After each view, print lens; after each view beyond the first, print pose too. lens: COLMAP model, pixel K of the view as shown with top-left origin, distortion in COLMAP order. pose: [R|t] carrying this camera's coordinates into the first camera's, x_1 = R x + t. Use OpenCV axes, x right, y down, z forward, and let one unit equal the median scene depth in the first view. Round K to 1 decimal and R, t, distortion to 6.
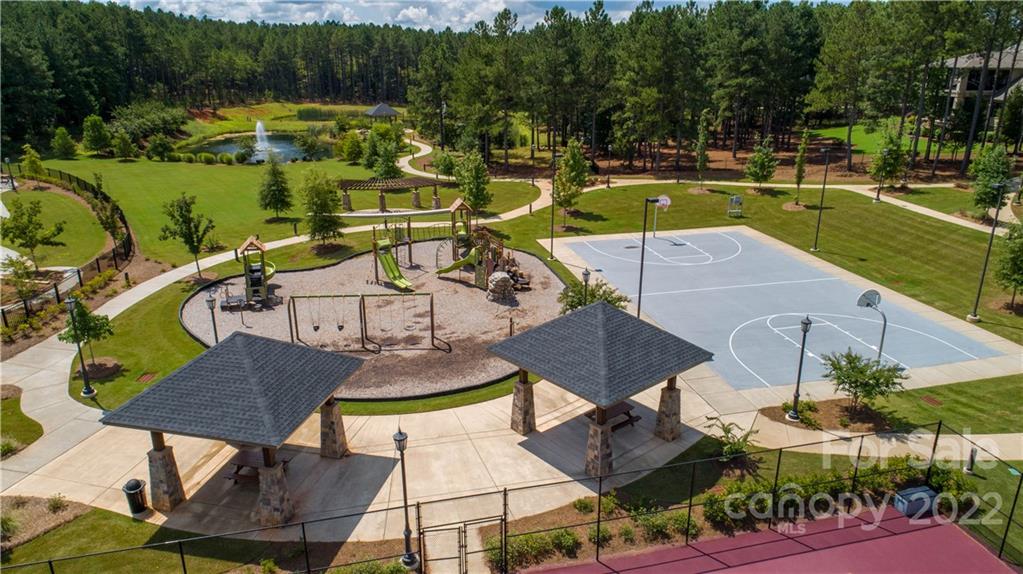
lens RADIAL K [[689.9, 0, 513.6], [0, 689.9, 289.4], [0, 0, 1]] dist [-0.014024, 0.007902]
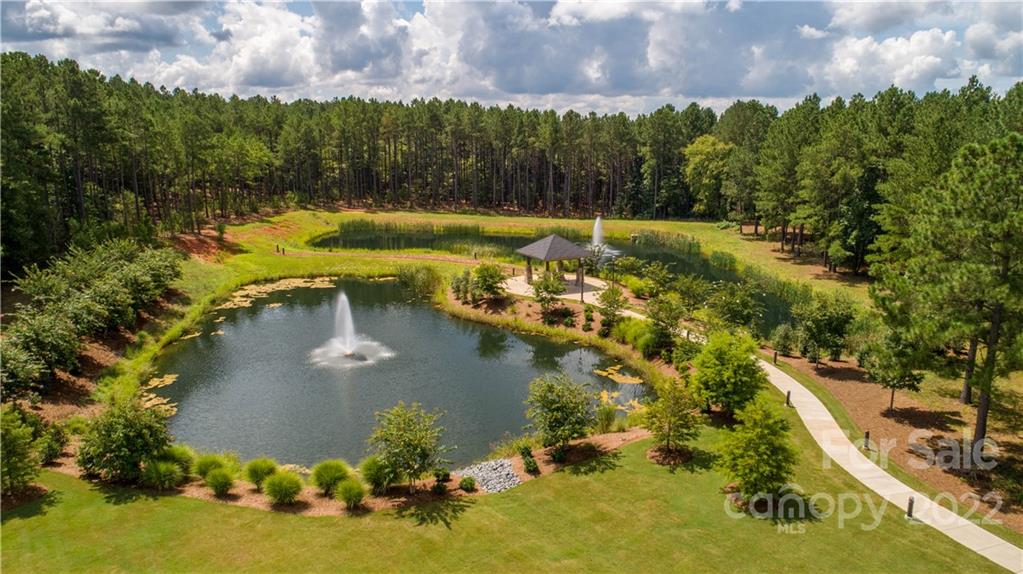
lens RADIAL K [[689.9, 0, 513.6], [0, 689.9, 289.4], [0, 0, 1]] dist [-0.014024, 0.007902]
pose [[0.998909, -0.011477, 0.045273, -0.211579], [0.016320, 0.994004, -0.108120, -0.146284], [-0.043761, 0.108741, 0.993106, 0.406617]]
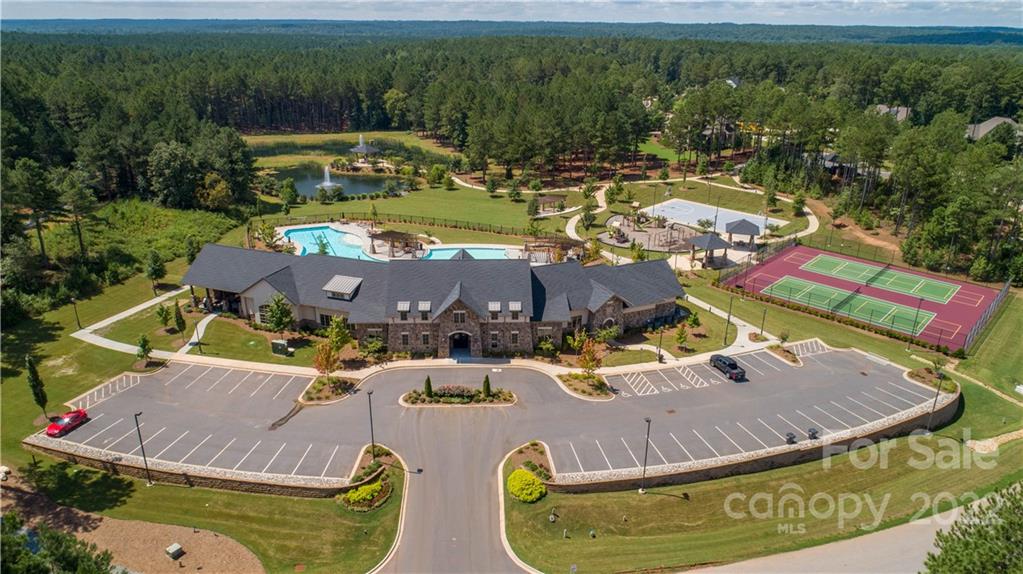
lens RADIAL K [[689.9, 0, 513.6], [0, 689.9, 289.4], [0, 0, 1]] dist [-0.014024, 0.007902]
pose [[0.840085, -0.191299, 0.507603, -0.640721], [0.167868, 0.981500, 0.092074, -0.035674], [-0.515826, 0.007860, 0.856657, -0.397954]]
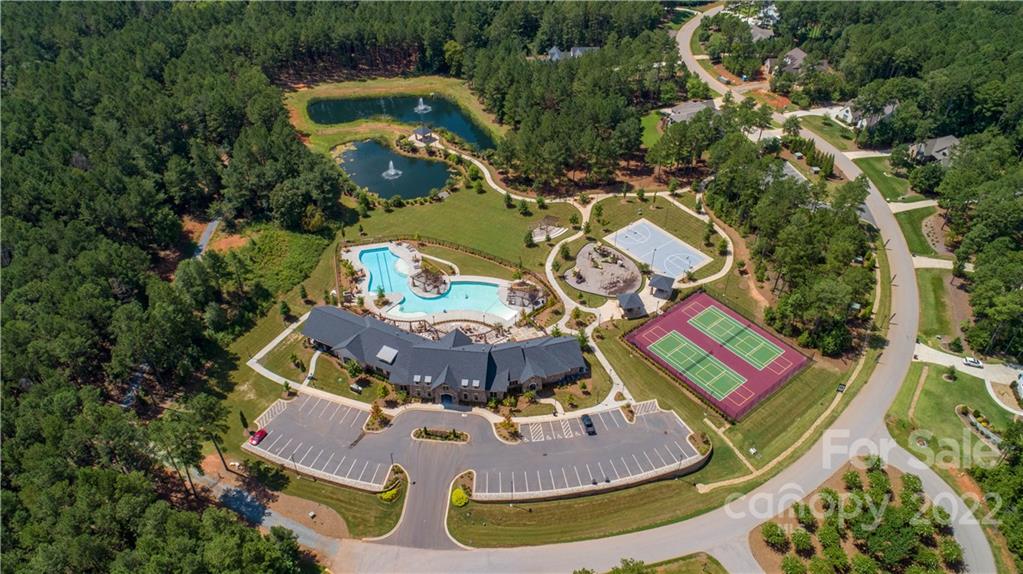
lens RADIAL K [[689.9, 0, 513.6], [0, 689.9, 289.4], [0, 0, 1]] dist [-0.014024, 0.007902]
pose [[0.906308, -0.261499, 0.332000, -0.616731], [0.131731, 0.921241, 0.366009, -0.447260], [-0.401563, -0.287983, 0.869375, -0.780520]]
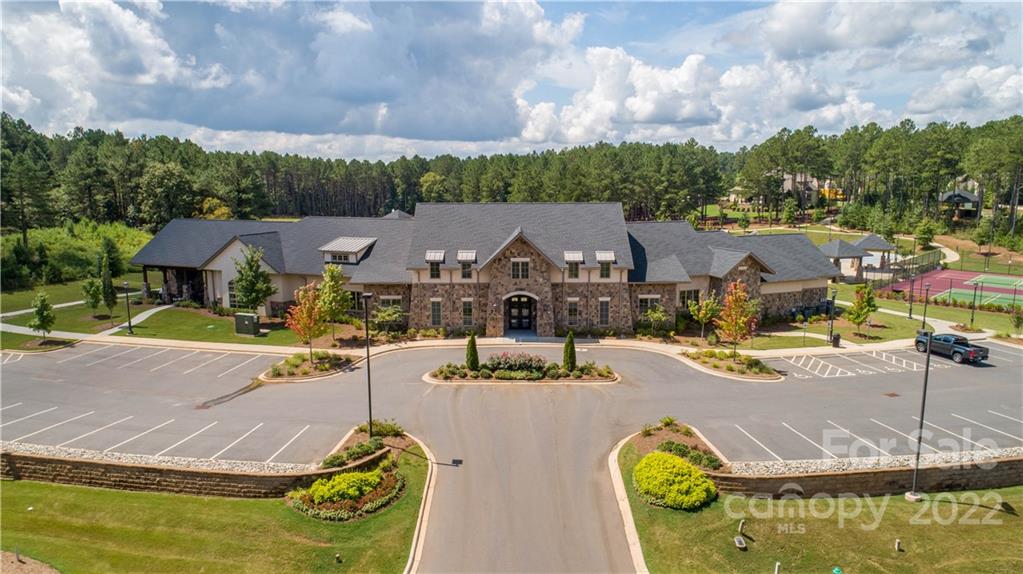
lens RADIAL K [[689.9, 0, 513.6], [0, 689.9, 289.4], [0, 0, 1]] dist [-0.014024, 0.007902]
pose [[0.864006, -0.087507, 0.495818, -0.585912], [0.168356, 0.978307, -0.120713, 0.075183], [-0.474499, 0.187771, 0.859996, -0.218252]]
